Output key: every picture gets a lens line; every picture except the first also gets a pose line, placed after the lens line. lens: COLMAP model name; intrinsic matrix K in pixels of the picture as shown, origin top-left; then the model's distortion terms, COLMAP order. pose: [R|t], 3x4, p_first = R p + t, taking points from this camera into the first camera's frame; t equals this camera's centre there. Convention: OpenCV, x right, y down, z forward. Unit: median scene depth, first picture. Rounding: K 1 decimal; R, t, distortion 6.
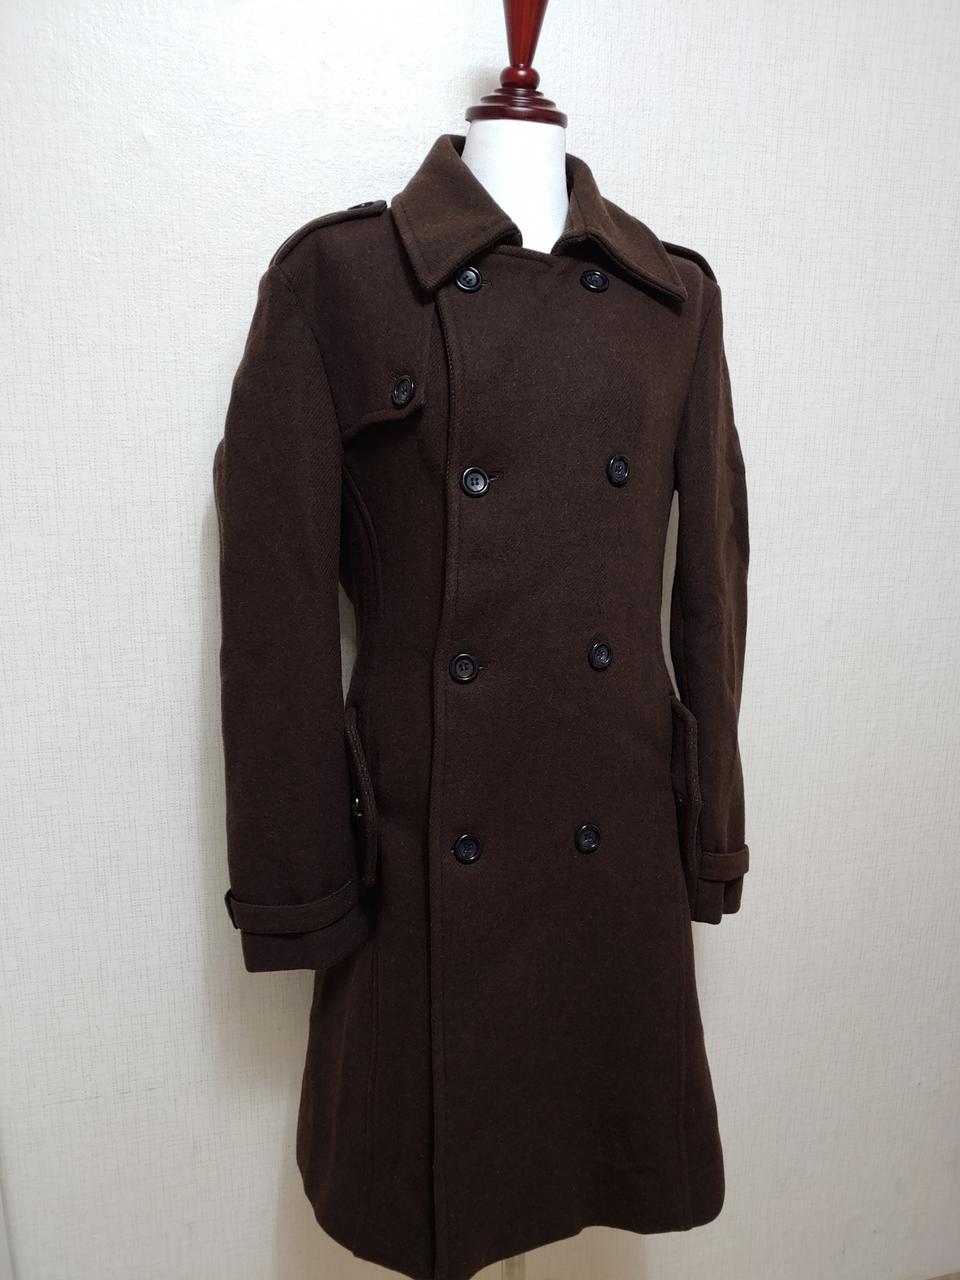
lens RADIAL K [[988.8, 0, 489.8], [0, 988.8, 634.7], [0, 0, 1]] dist [-0.037967, 0.028952]
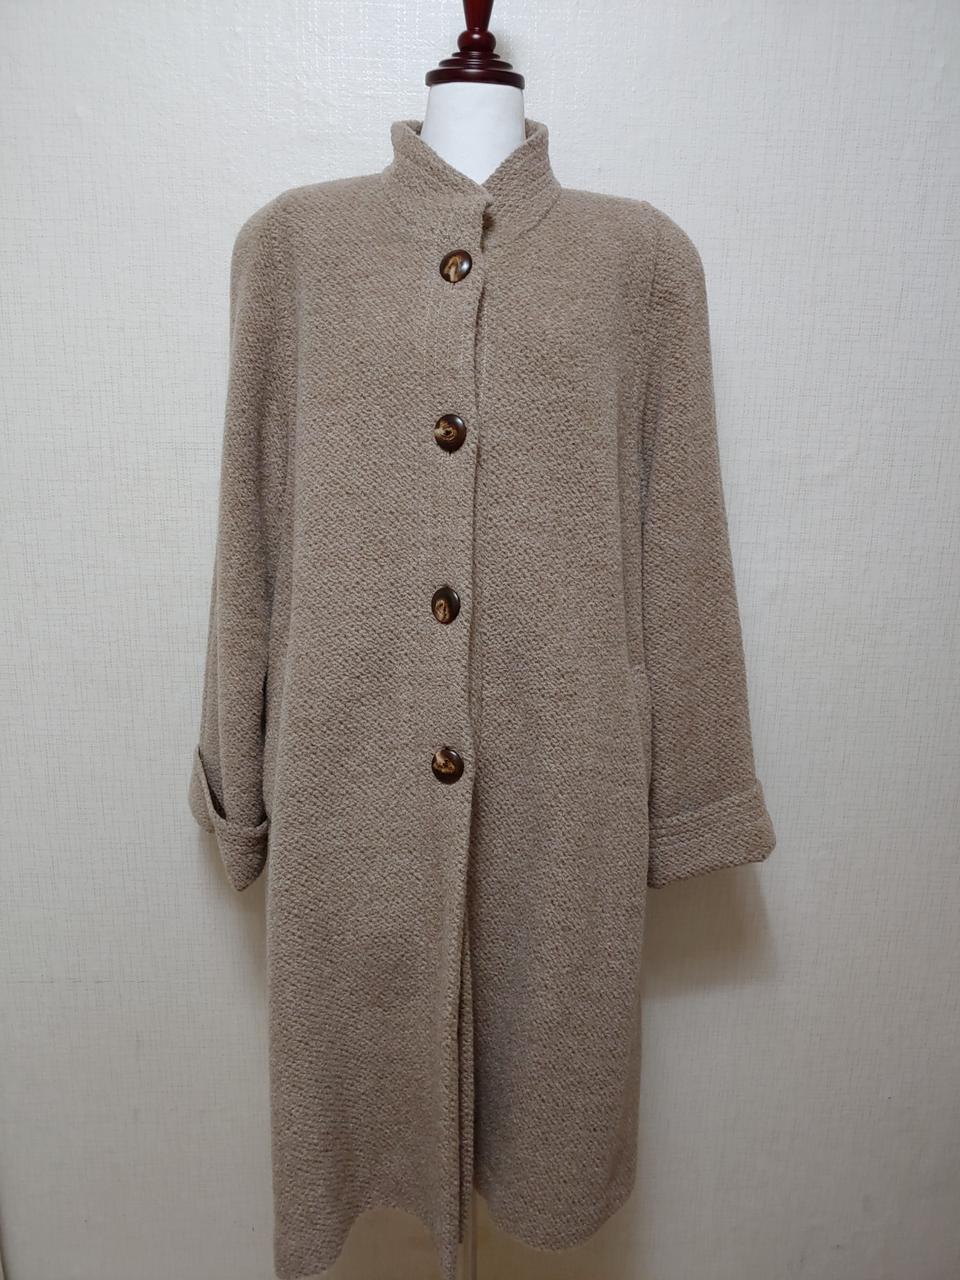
lens RADIAL K [[988.8, 0, 485.9], [0, 988.8, 645.9], [0, 0, 1]] dist [-0.037967, 0.028952]
pose [[0.976635, 0.060186, -0.206304, 0.285675], [-0.056455, 0.998118, 0.023930, 0.031399], [0.207356, -0.011724, 0.978195, 0.006841]]
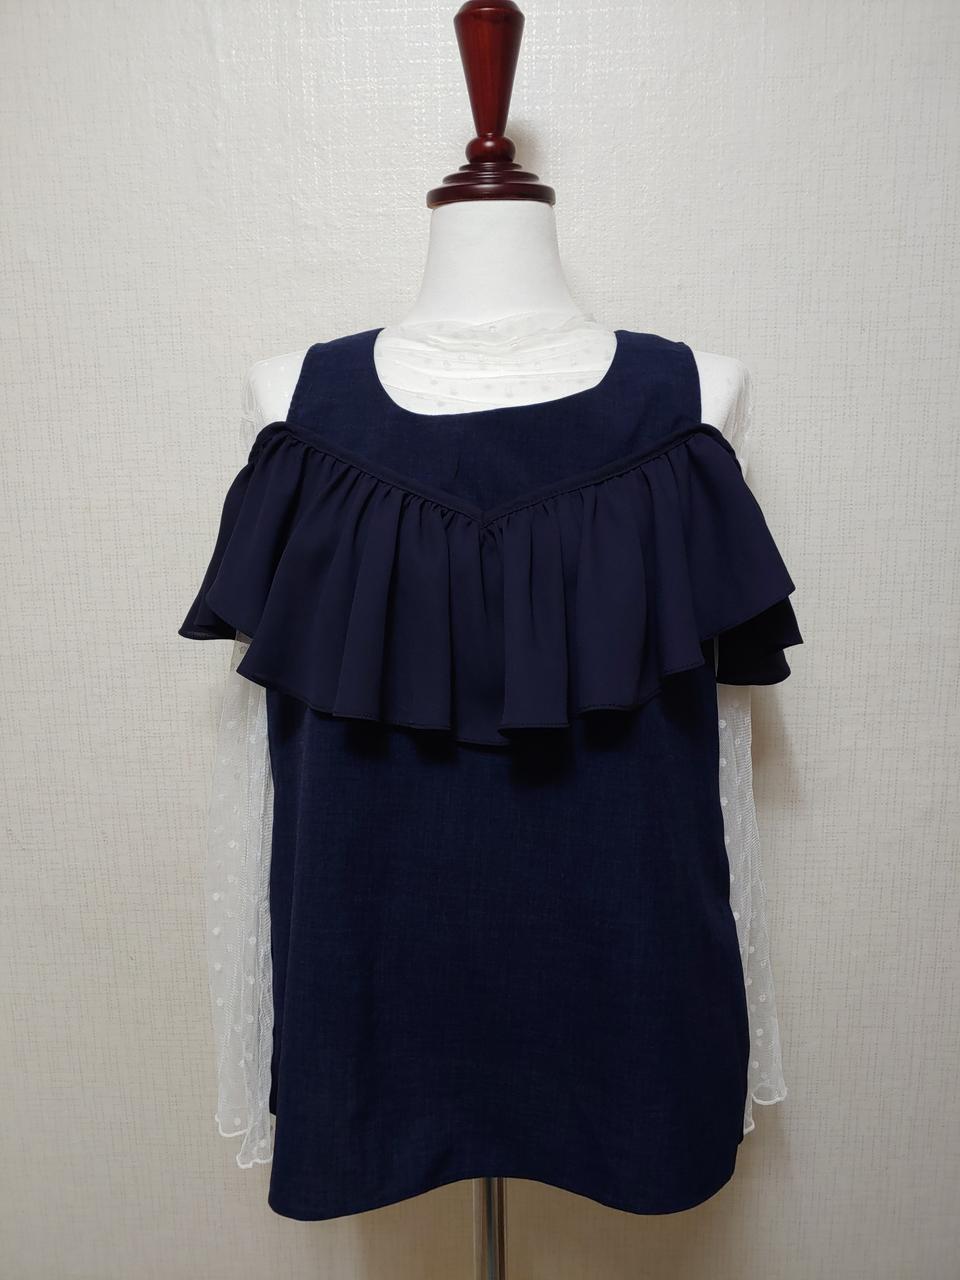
lens RADIAL K [[988.8, 0, 489.6], [0, 988.8, 635.4], [0, 0, 1]] dist [-0.037967, 0.028952]
pose [[0.955891, 0.021436, -0.292937, 0.257071], [-0.035766, 0.998406, -0.043650, -0.106414], [0.291534, 0.052202, 0.955135, 0.219669]]
